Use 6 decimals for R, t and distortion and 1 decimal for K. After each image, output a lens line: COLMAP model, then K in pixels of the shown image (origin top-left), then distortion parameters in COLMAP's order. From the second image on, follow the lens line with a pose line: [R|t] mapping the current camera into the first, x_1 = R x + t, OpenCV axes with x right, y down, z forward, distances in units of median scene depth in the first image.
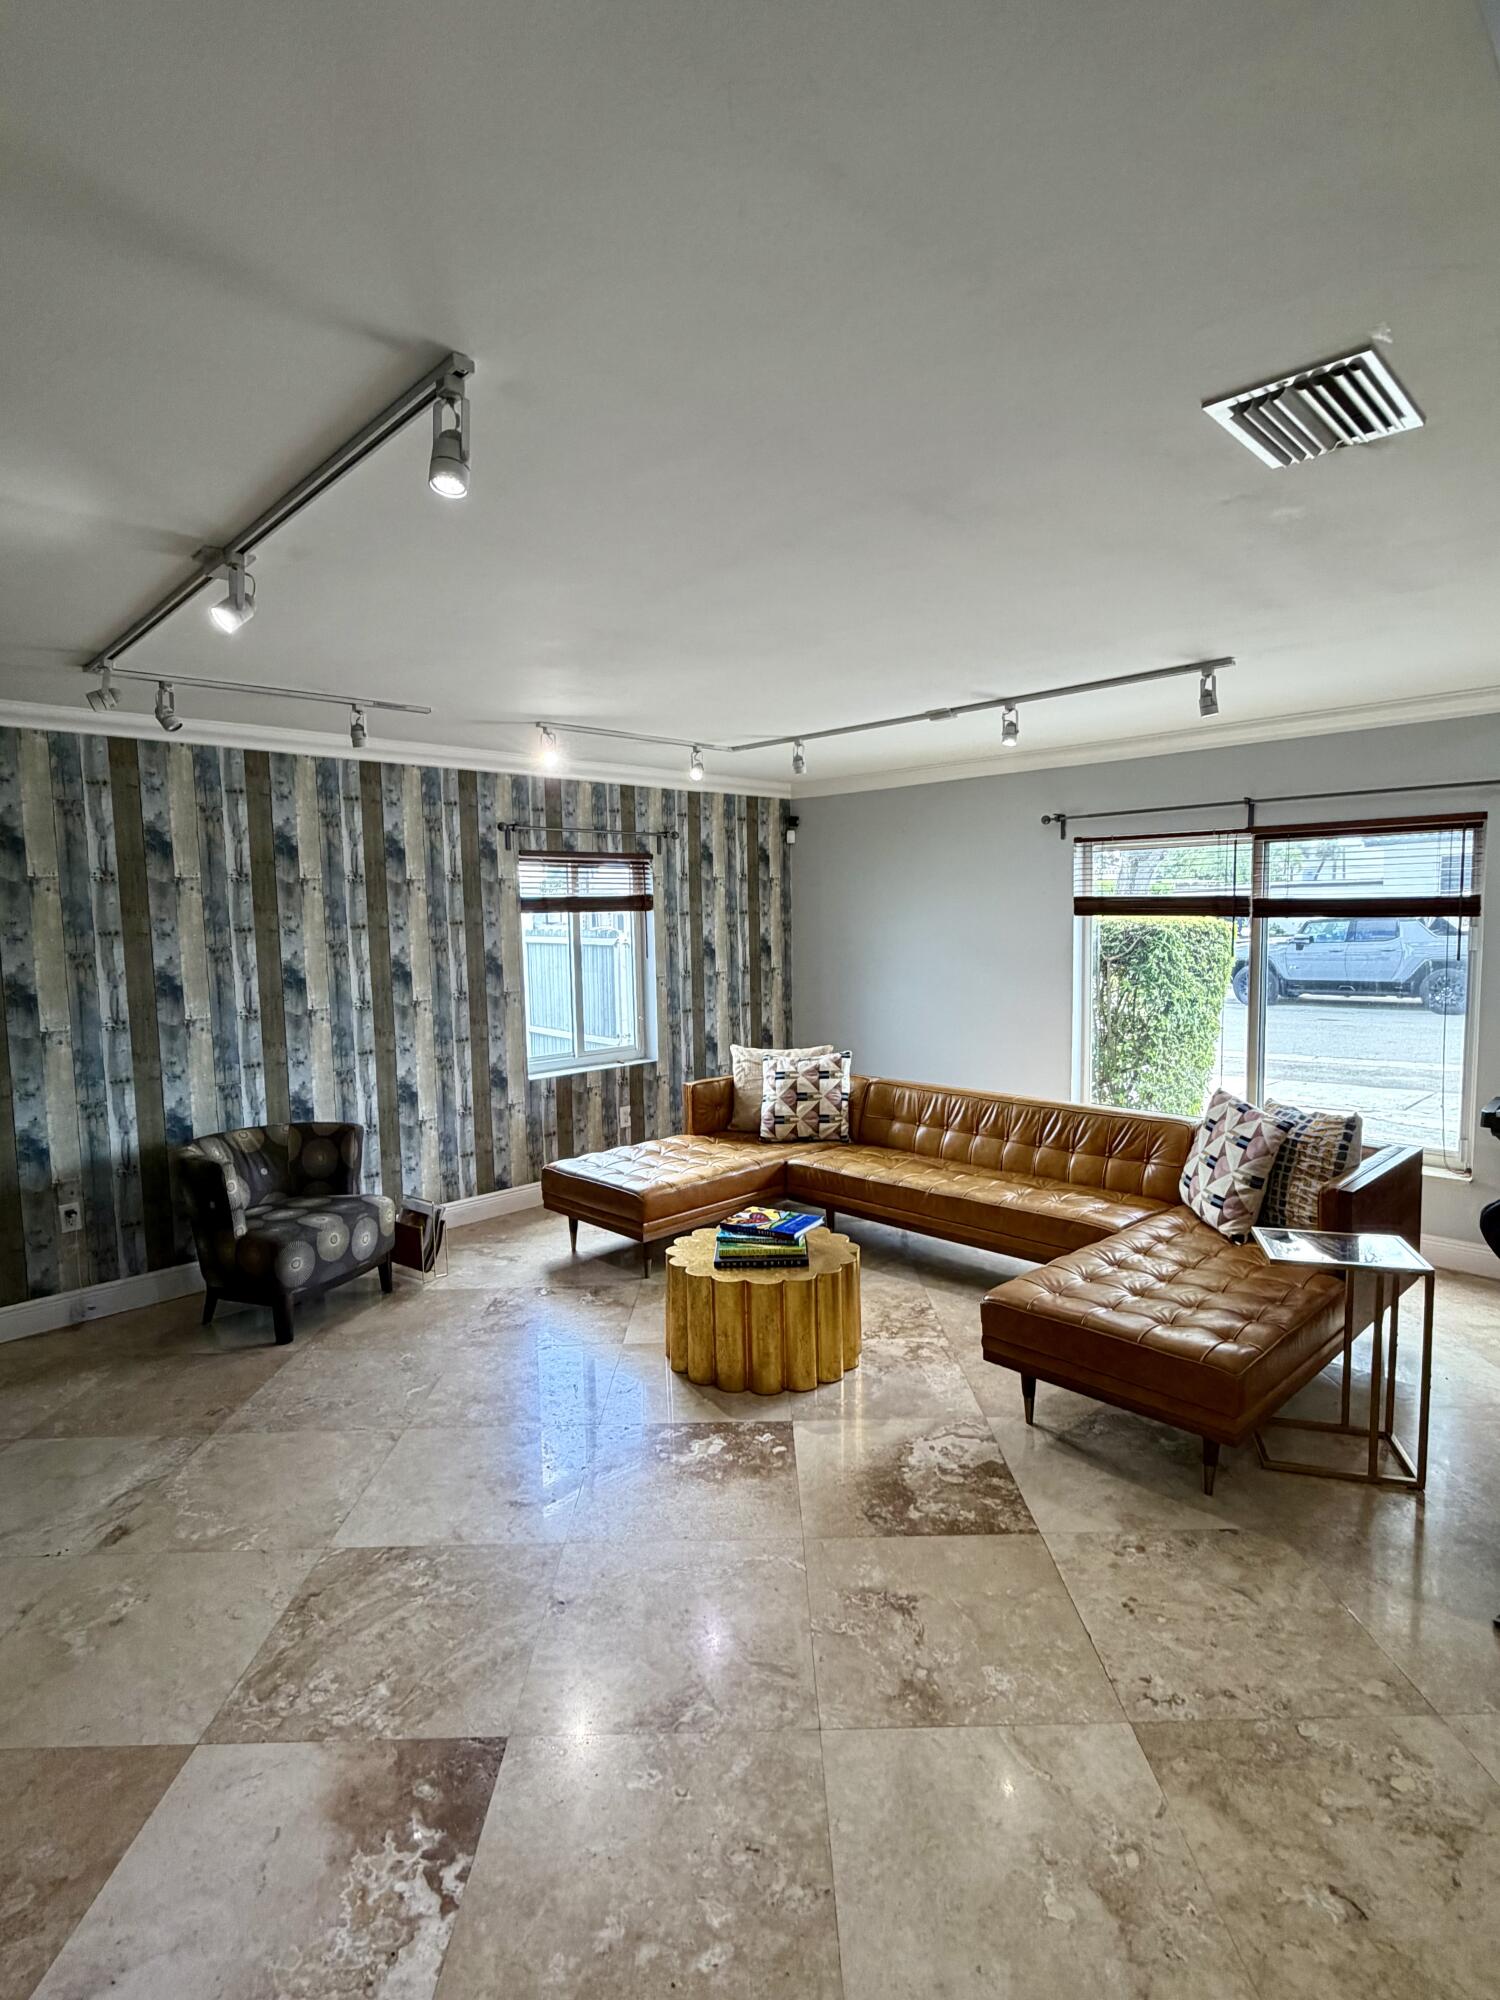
lens RADIAL K [[1006.4, 0, 751.6], [0, 1006.4, 1003.8], [0, 0, 1]] dist [-0.000591, -0.000118]
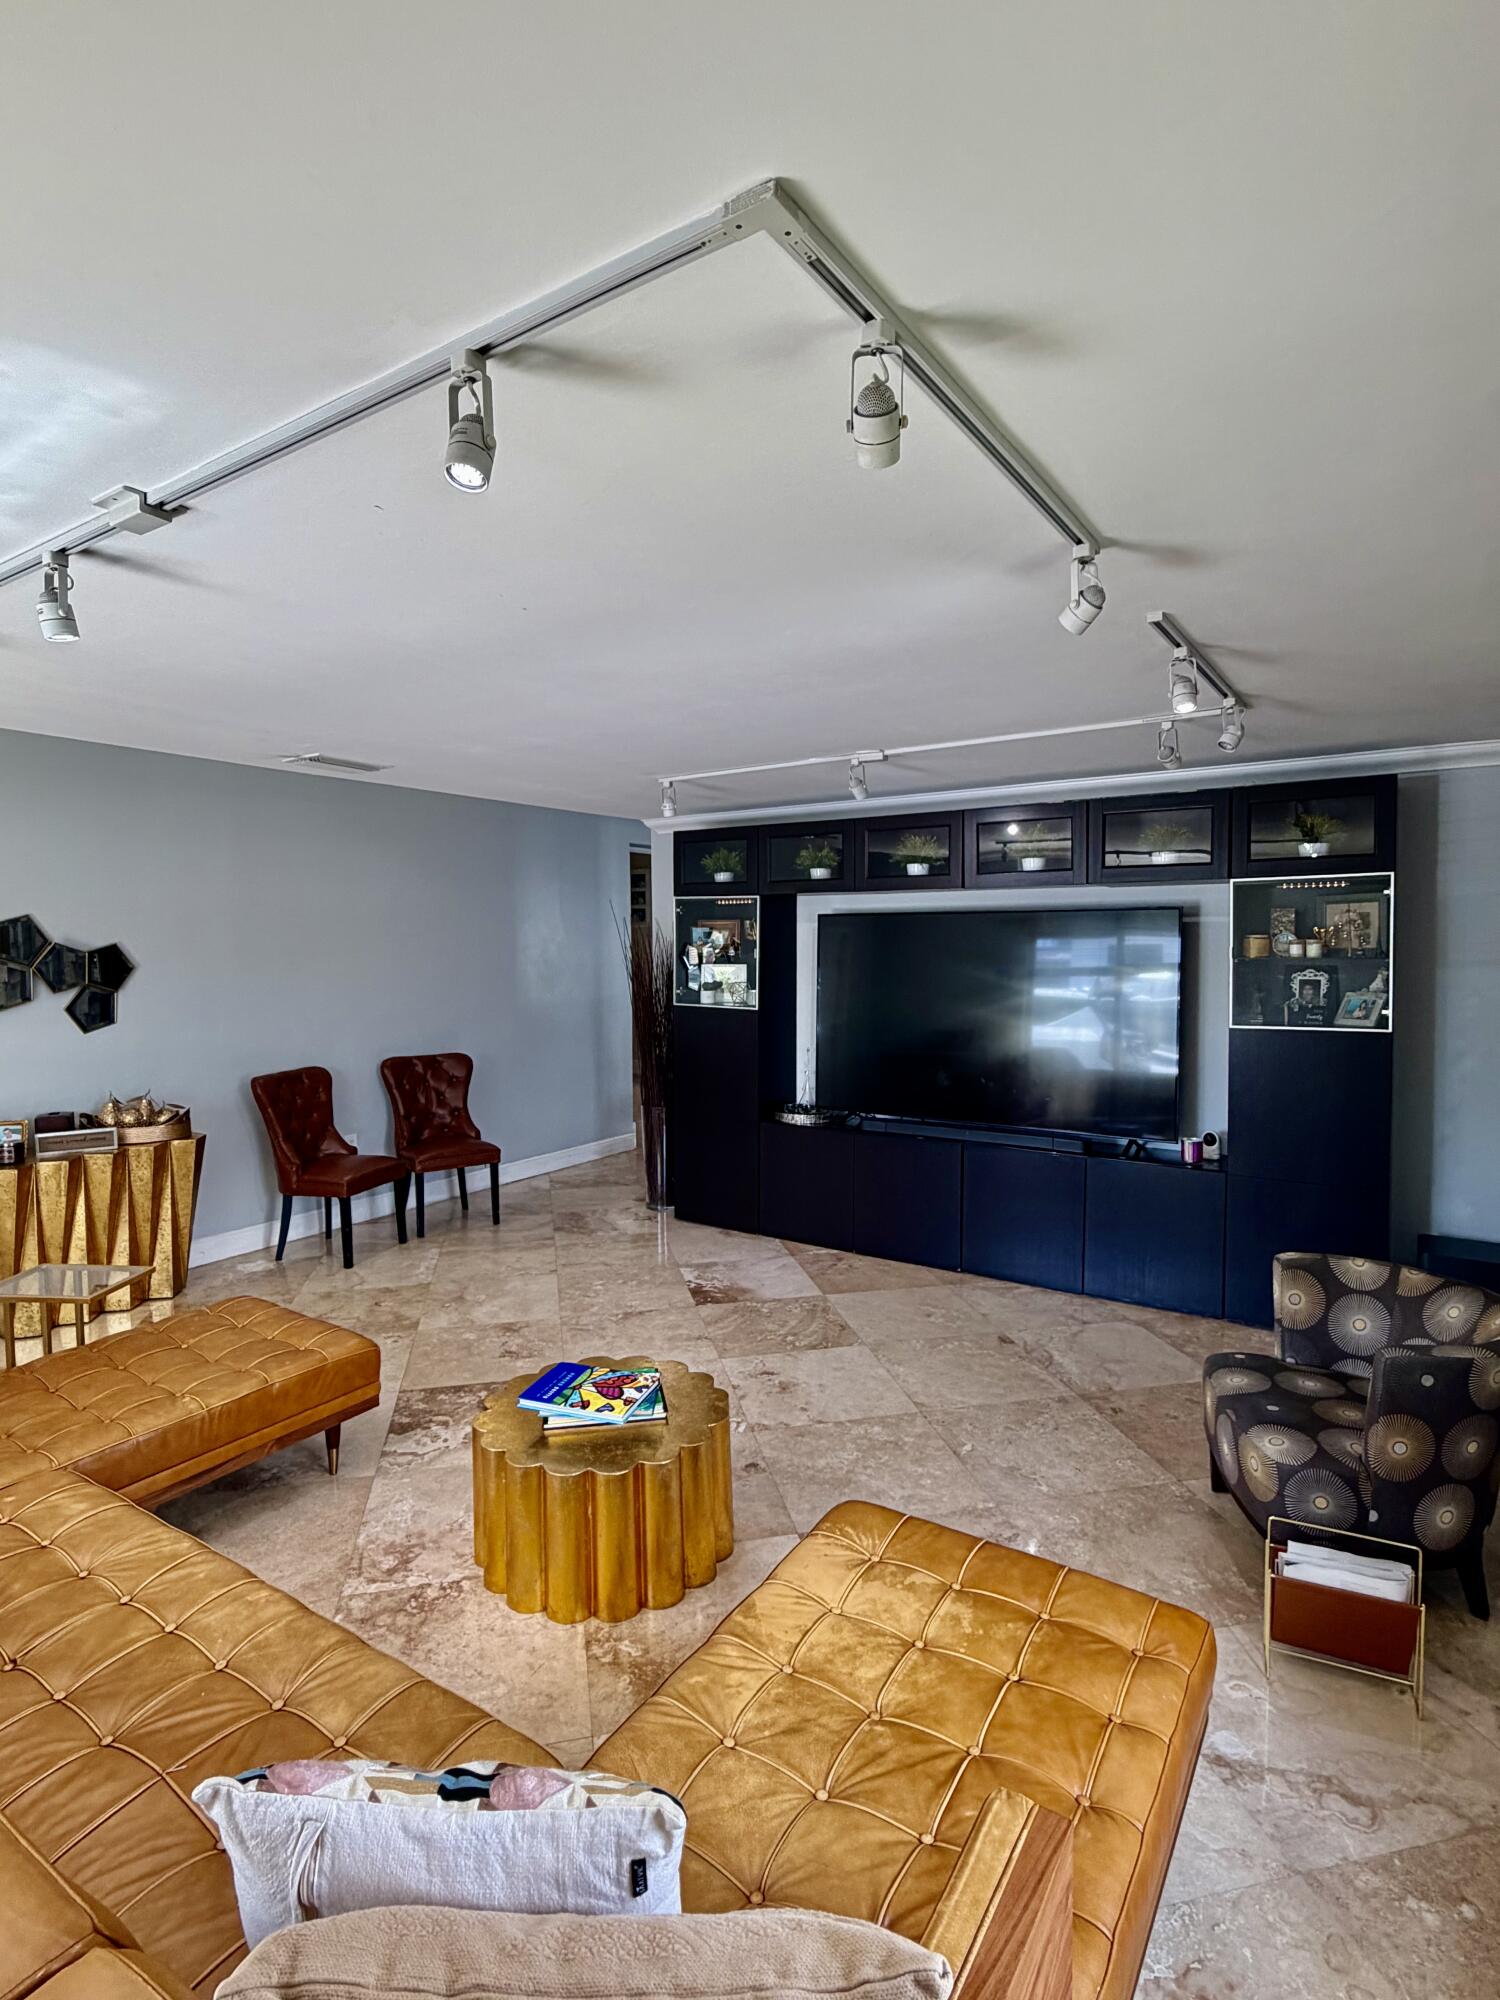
lens RADIAL K [[1006.4, 0, 751.4], [0, 1006.4, 994.4], [0, 0, 1]] dist [-0.000591, -0.000118]
pose [[-0.977463, 0.040900, -0.207108, 0.069334], [0.009818, 0.988799, 0.148933, -0.267057], [0.210880, 0.143543, -0.966915, 2.558589]]
